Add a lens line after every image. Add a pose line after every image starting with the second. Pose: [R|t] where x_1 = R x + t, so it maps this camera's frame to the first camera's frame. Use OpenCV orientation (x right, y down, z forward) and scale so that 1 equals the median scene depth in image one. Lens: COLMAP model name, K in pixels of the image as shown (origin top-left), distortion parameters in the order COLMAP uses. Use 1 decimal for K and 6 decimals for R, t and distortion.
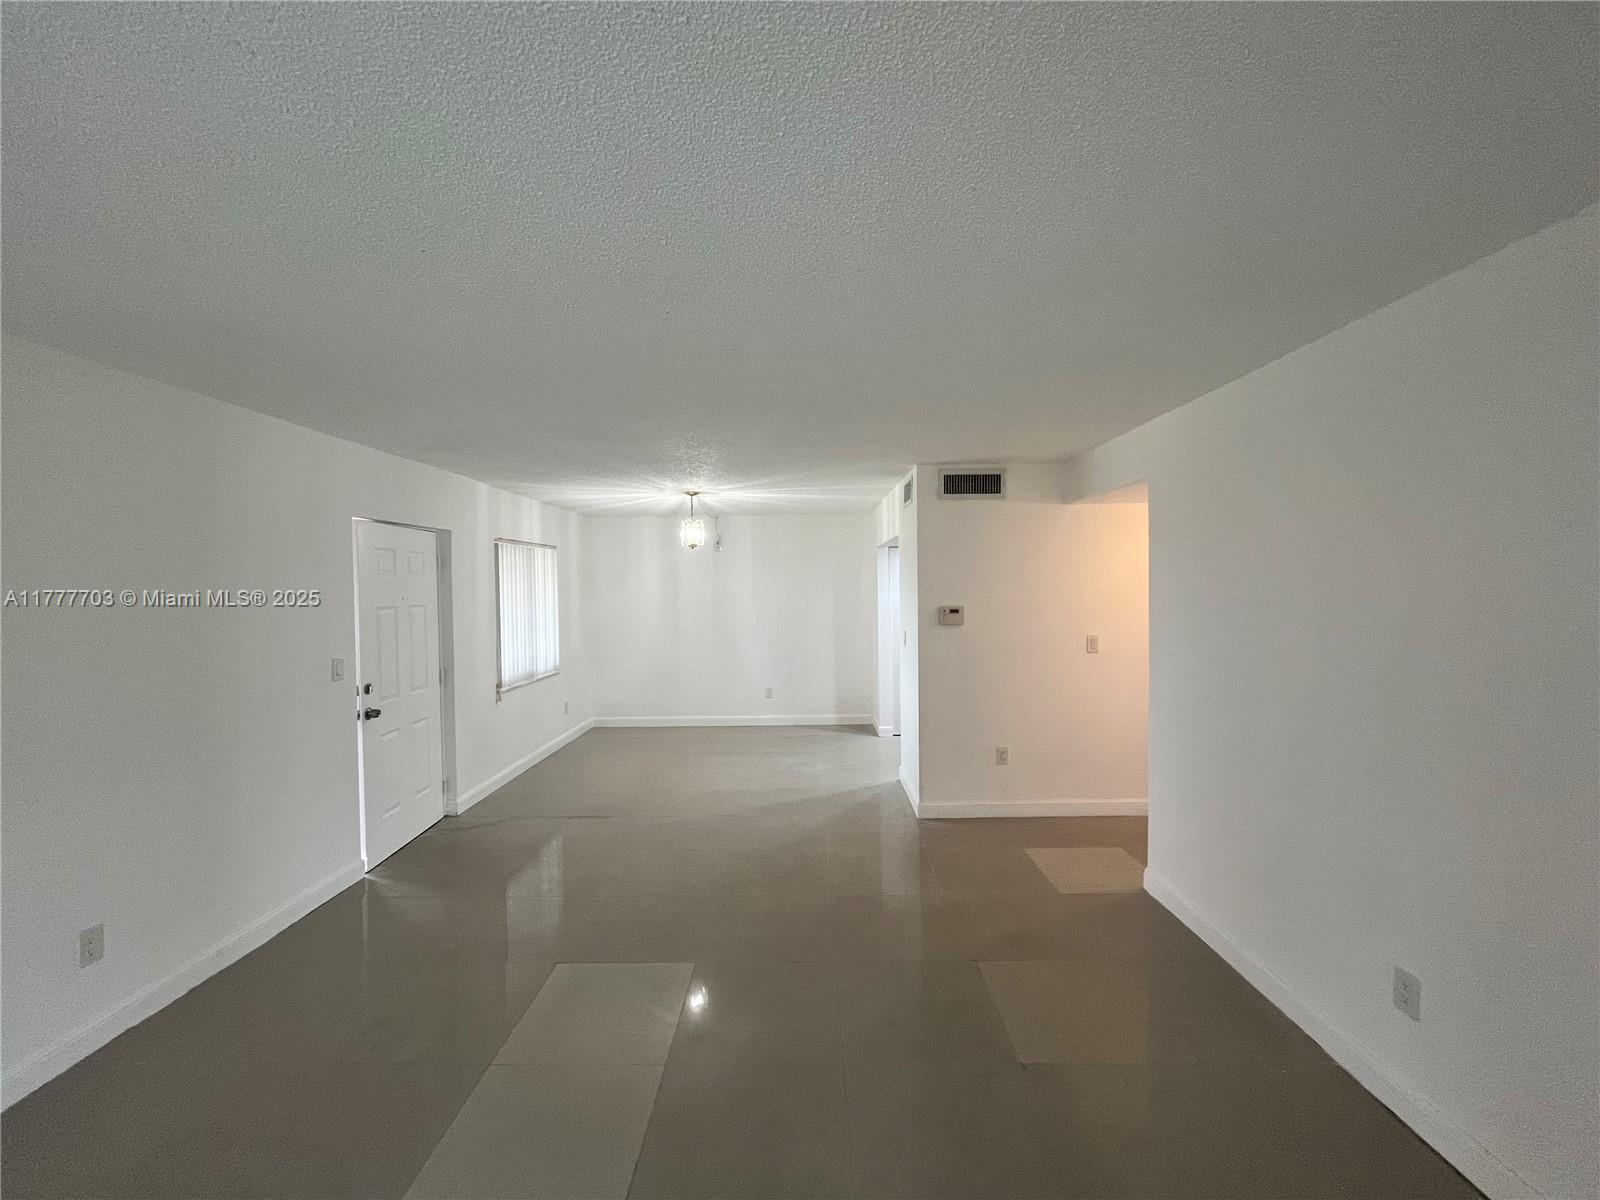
lens RADIAL K [[643.5, 0, 800.5], [0, 643.5, 599.2], [0, 0, 1]] dist [-0.001387, -0.000729]
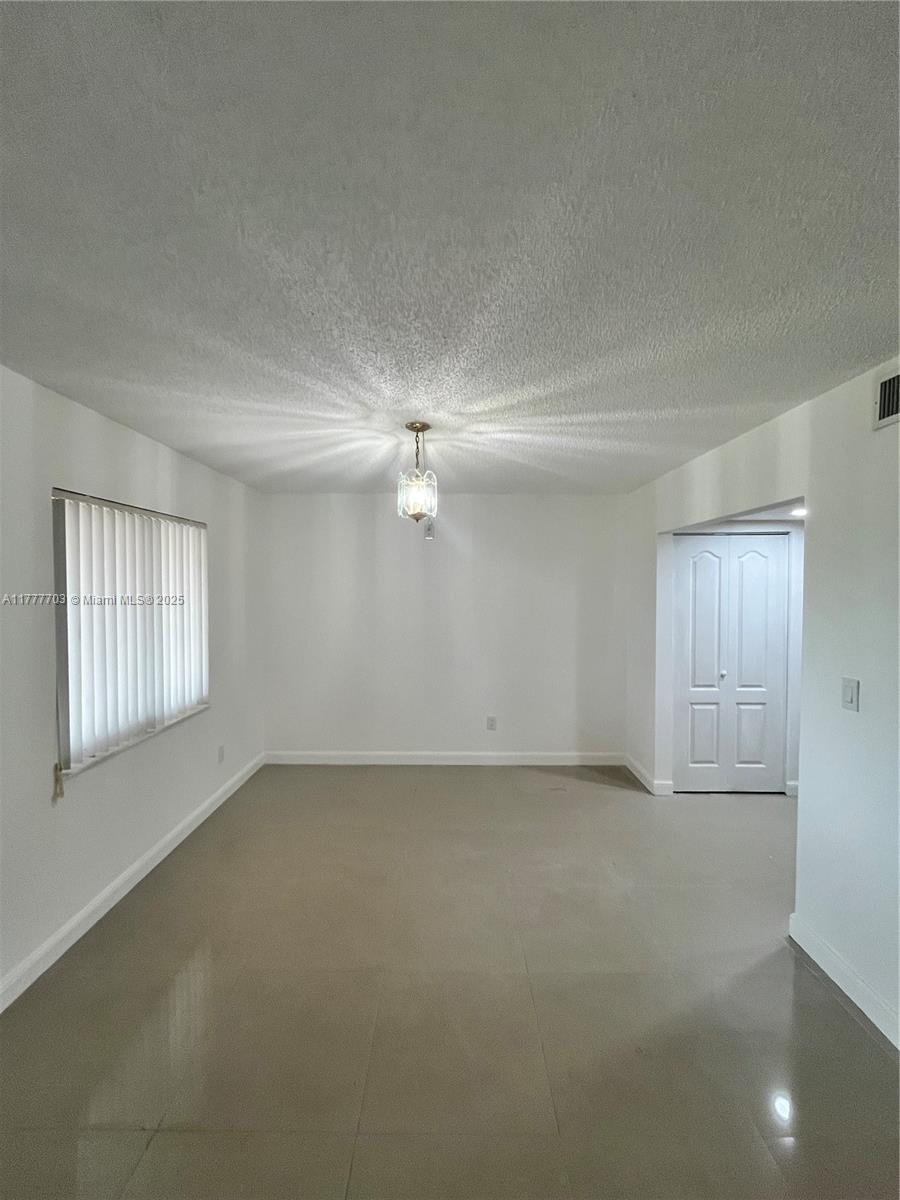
lens RADIAL K [[482.6, 0, 450.1], [0, 482.6, 599.0], [0, 0, 1]] dist [-0.001387, -0.000729]
pose [[0.999840, 0.014159, 0.010918, -0.134509], [-0.014288, 0.999828, 0.011785, -0.011917], [-0.010750, -0.011939, 0.999871, 0.528598]]
